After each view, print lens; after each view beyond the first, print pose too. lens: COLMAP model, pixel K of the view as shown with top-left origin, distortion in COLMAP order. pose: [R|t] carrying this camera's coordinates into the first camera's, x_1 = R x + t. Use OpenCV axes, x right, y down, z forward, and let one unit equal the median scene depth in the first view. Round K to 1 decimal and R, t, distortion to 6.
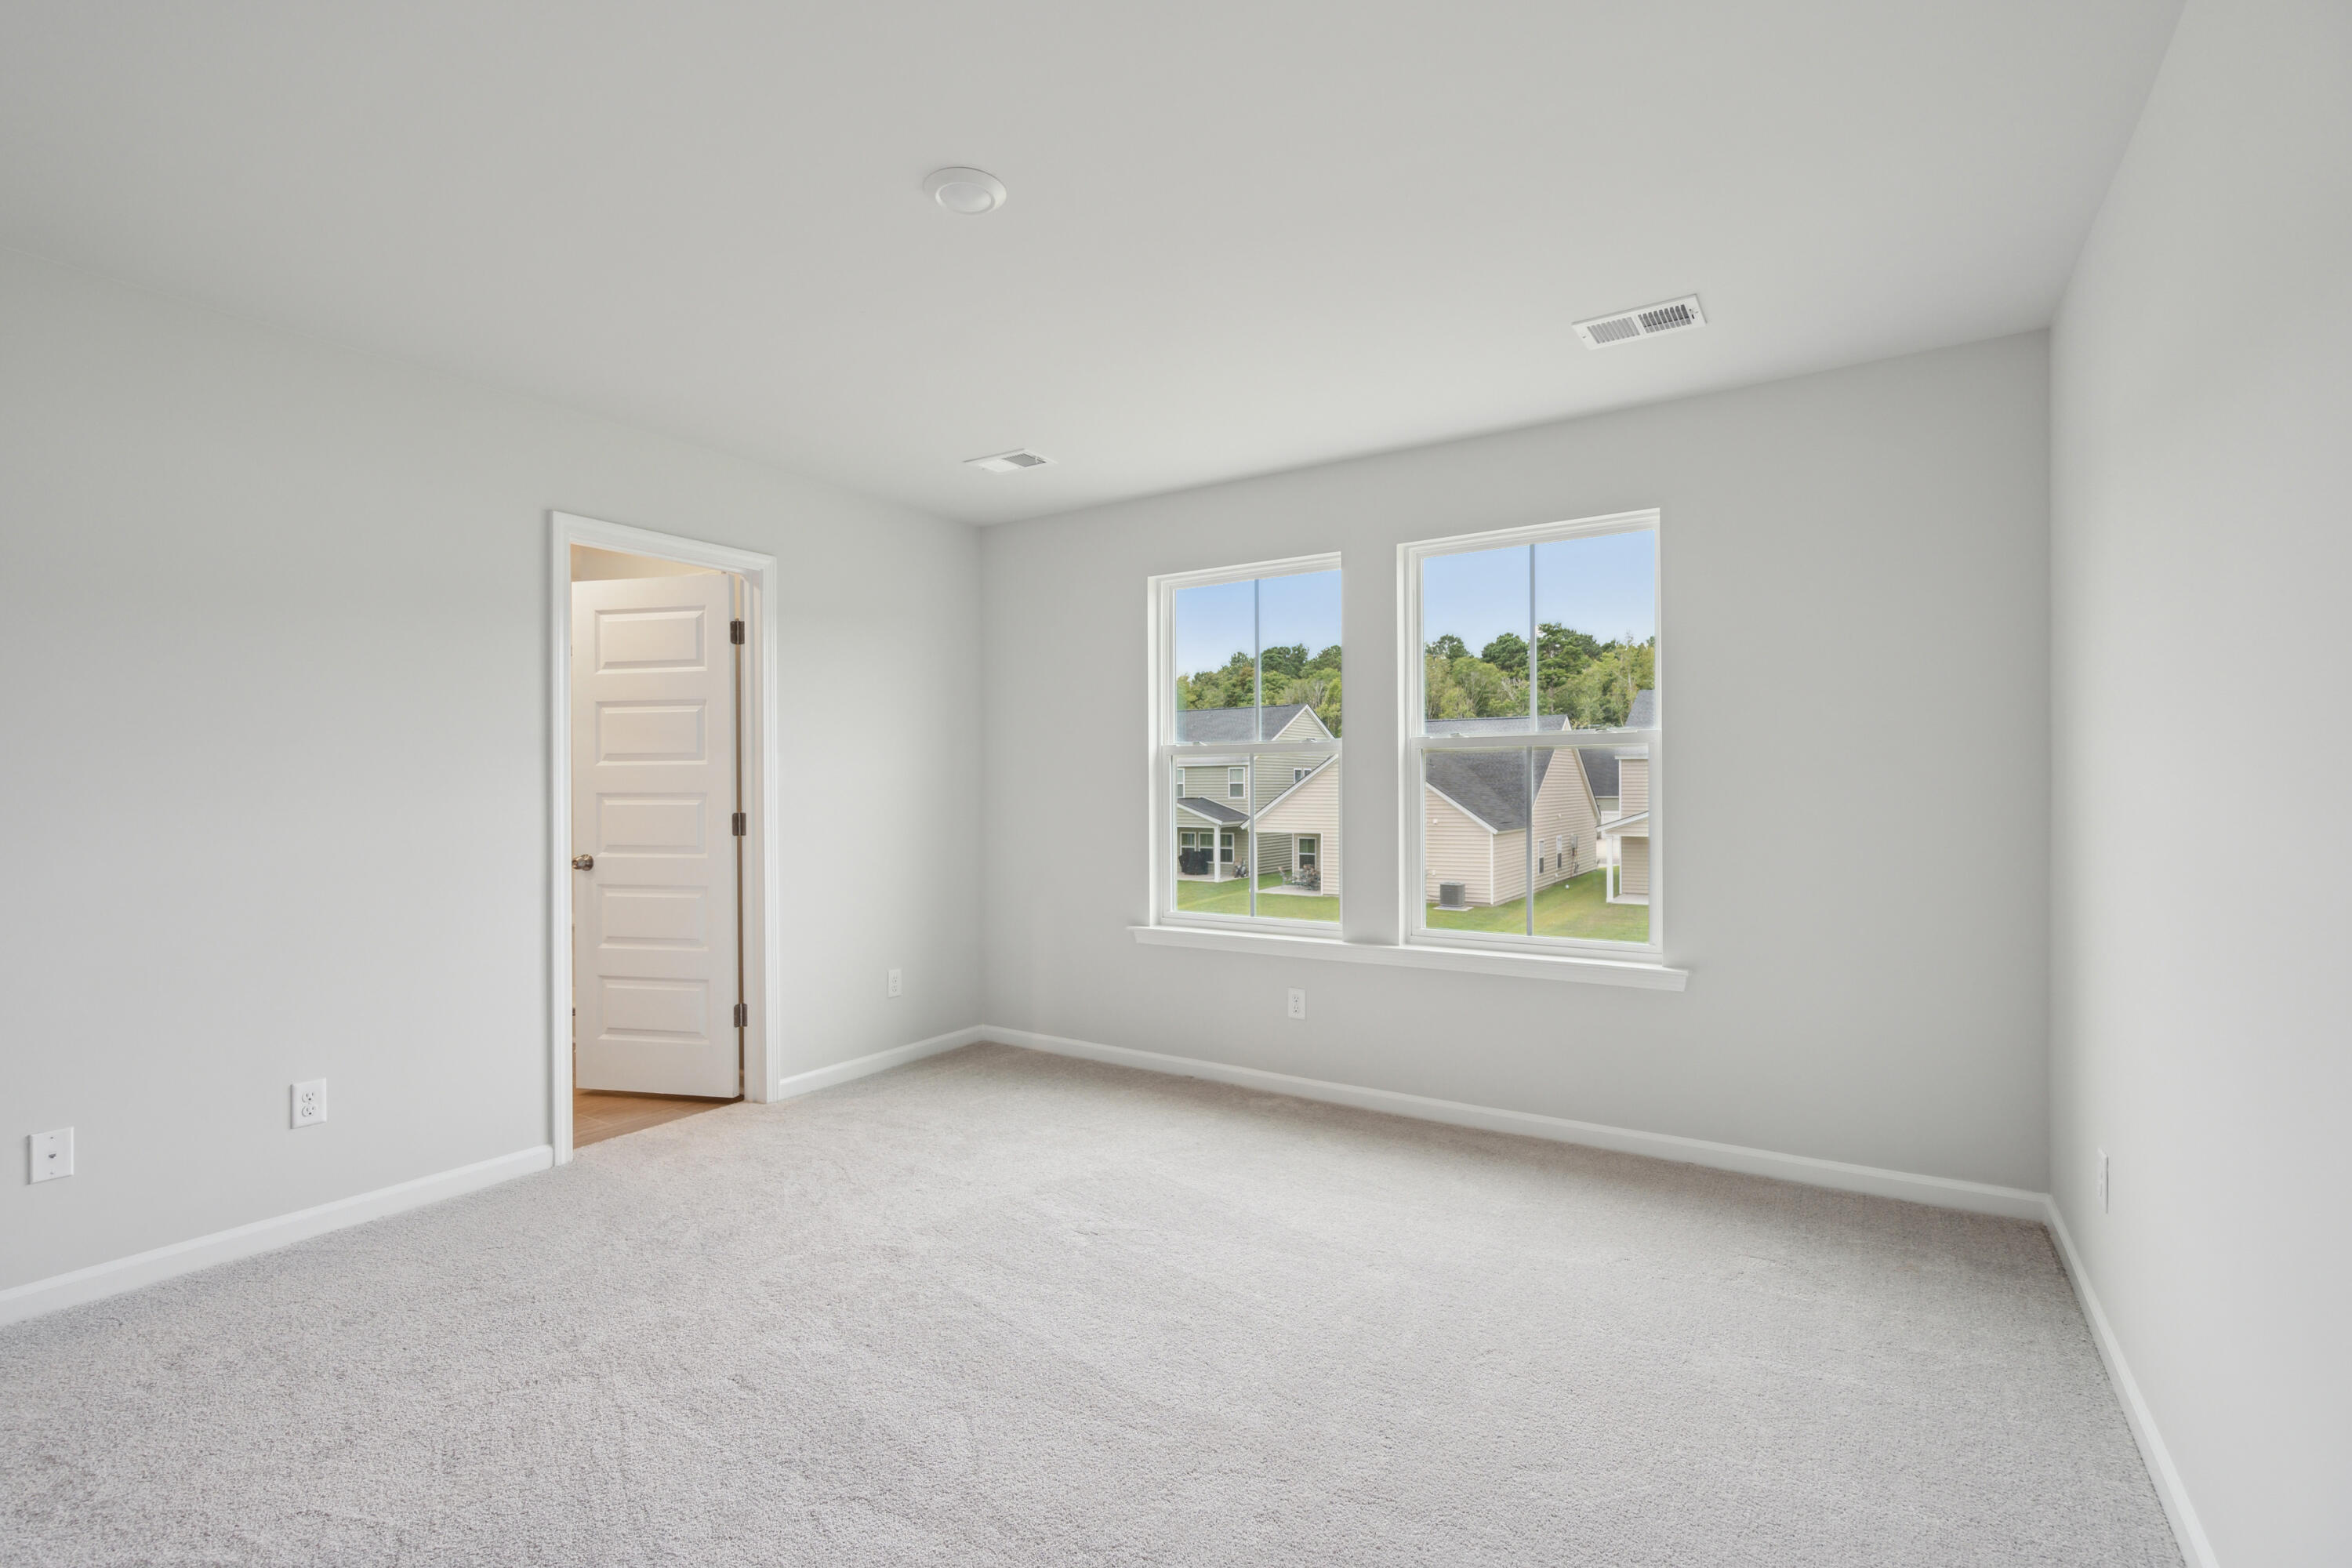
lens RADIAL K [[1059.3, 0, 1175.2], [0, 1059.3, 787.6], [0, 0, 1]] dist [-0.003015, 0.000750]
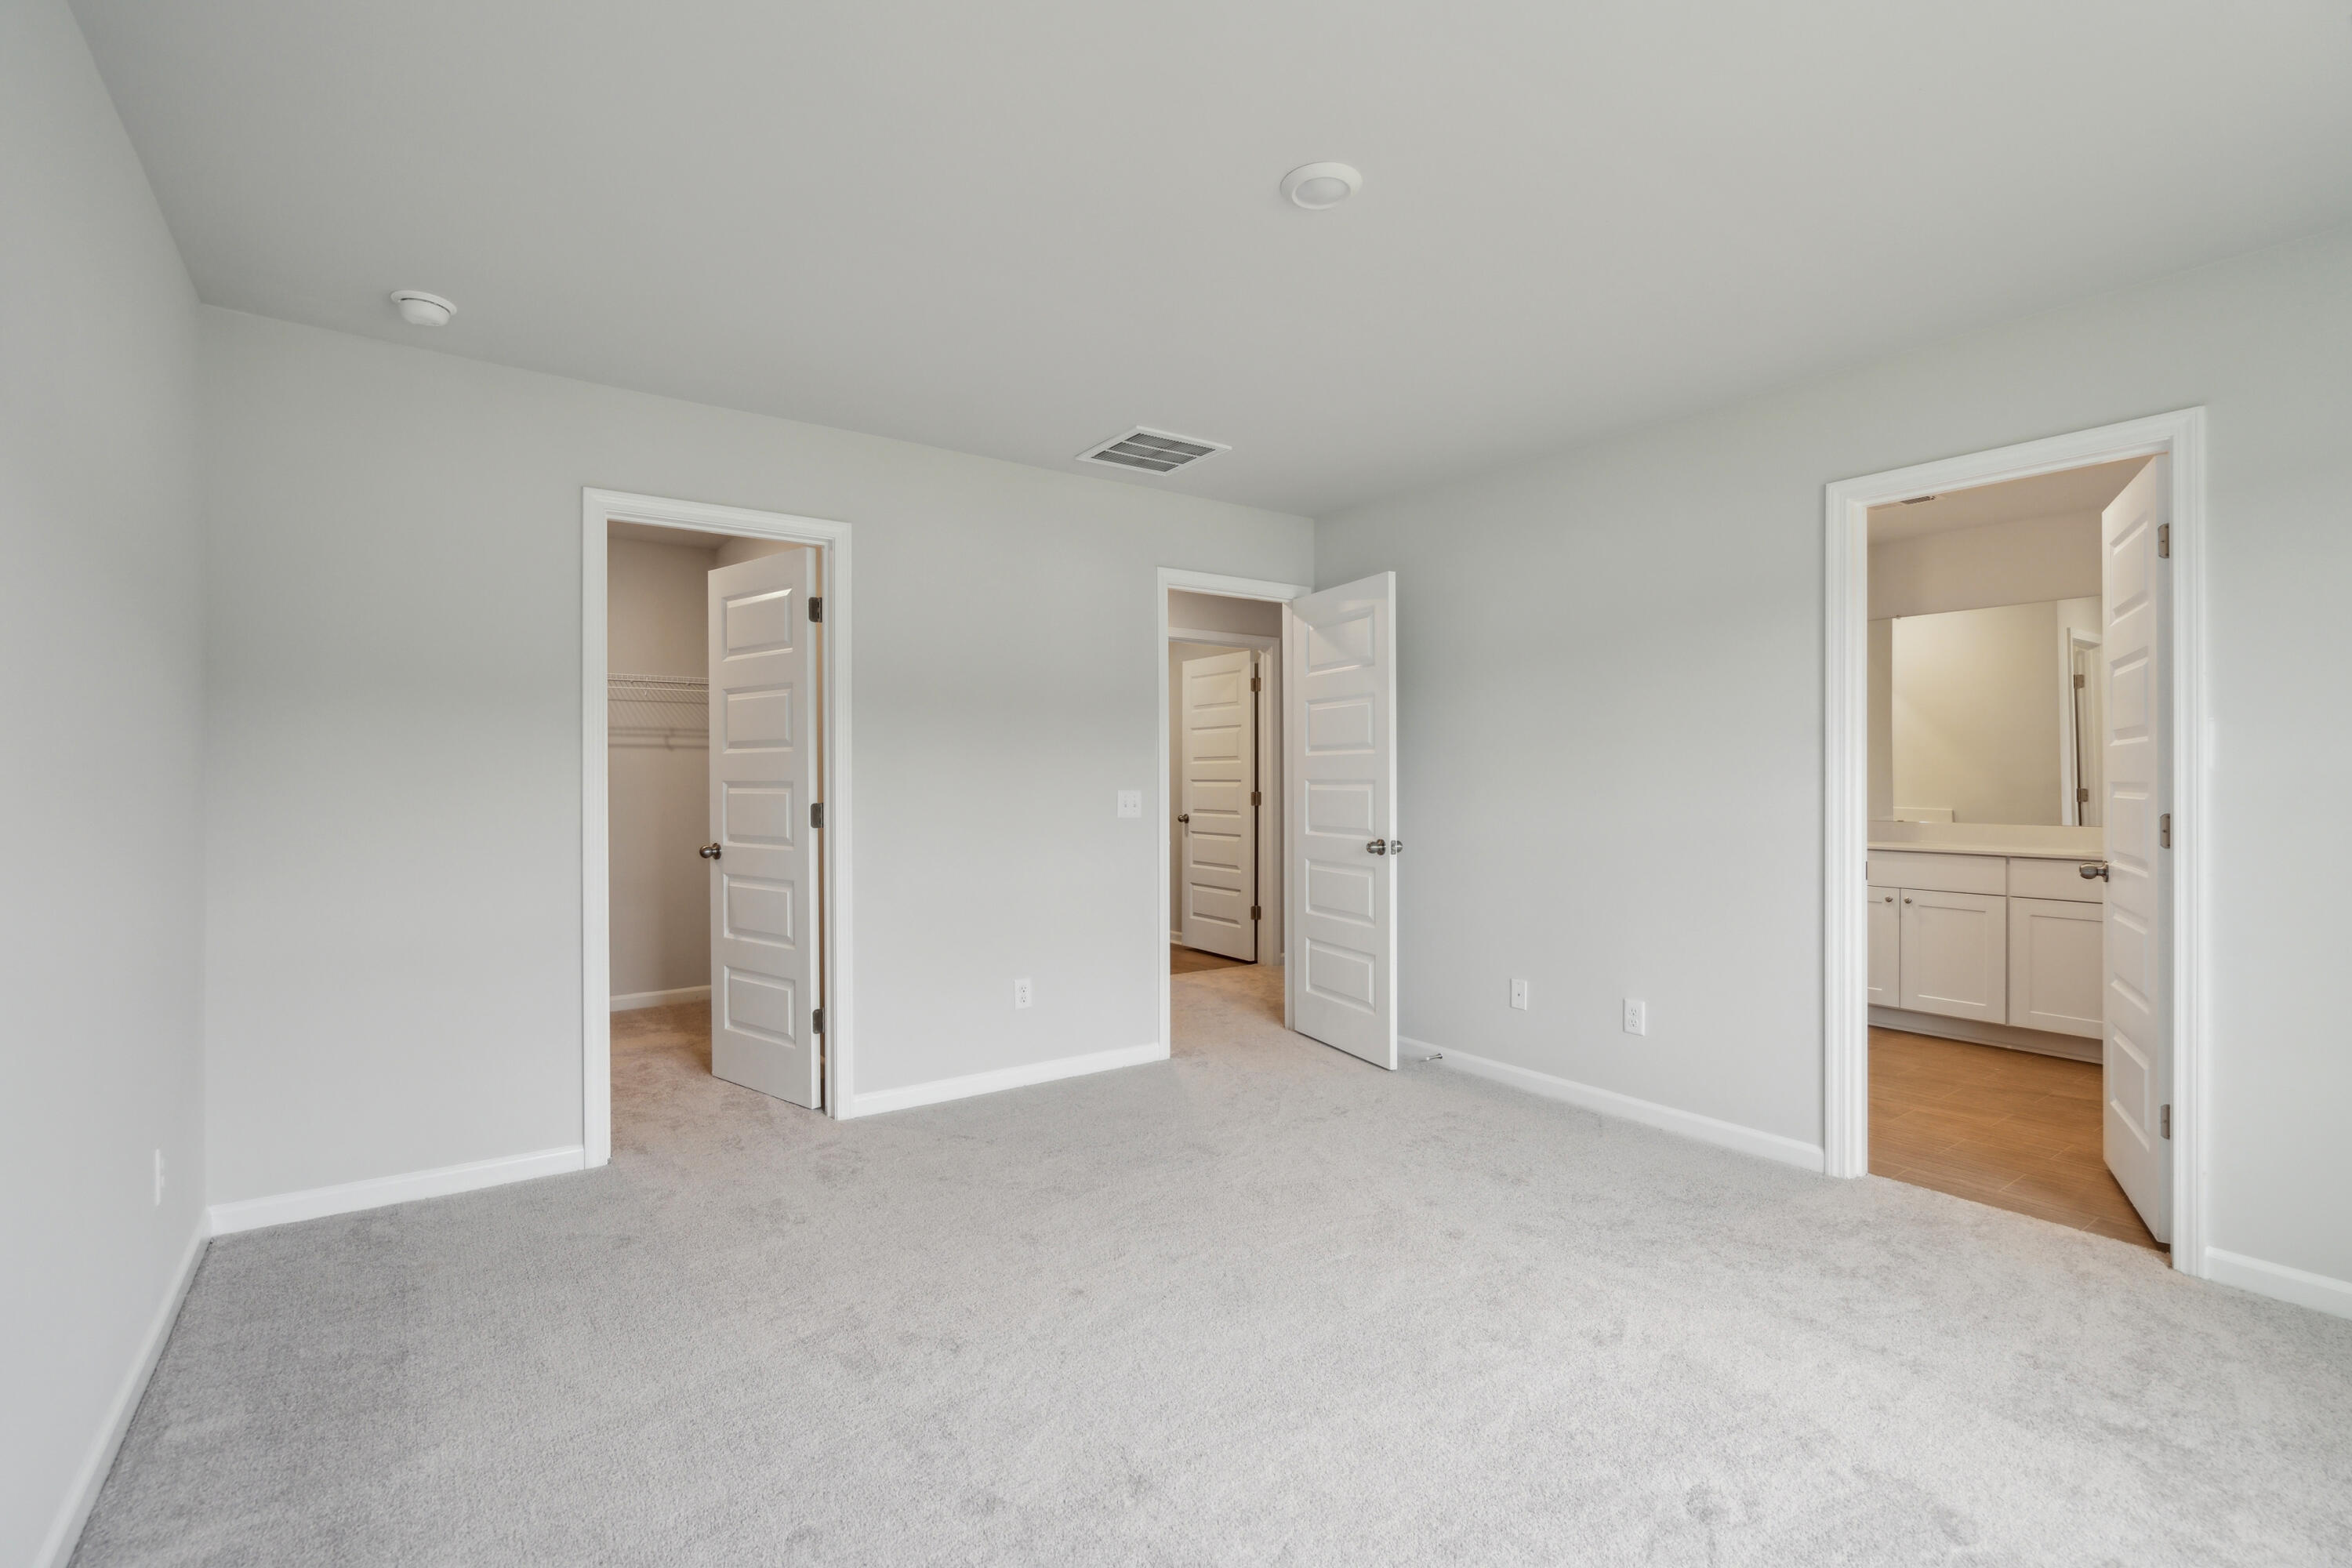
lens RADIAL K [[1059.3, 0, 1175.2], [0, 1059.3, 787.6], [0, 0, 1]] dist [-0.003015, 0.000750]
pose [[-0.366670, 0.006669, -0.930327, 0.422180], [-0.002453, 0.999964, 0.008135, 0.003288], [0.930348, 0.005265, -0.366640, 0.660546]]
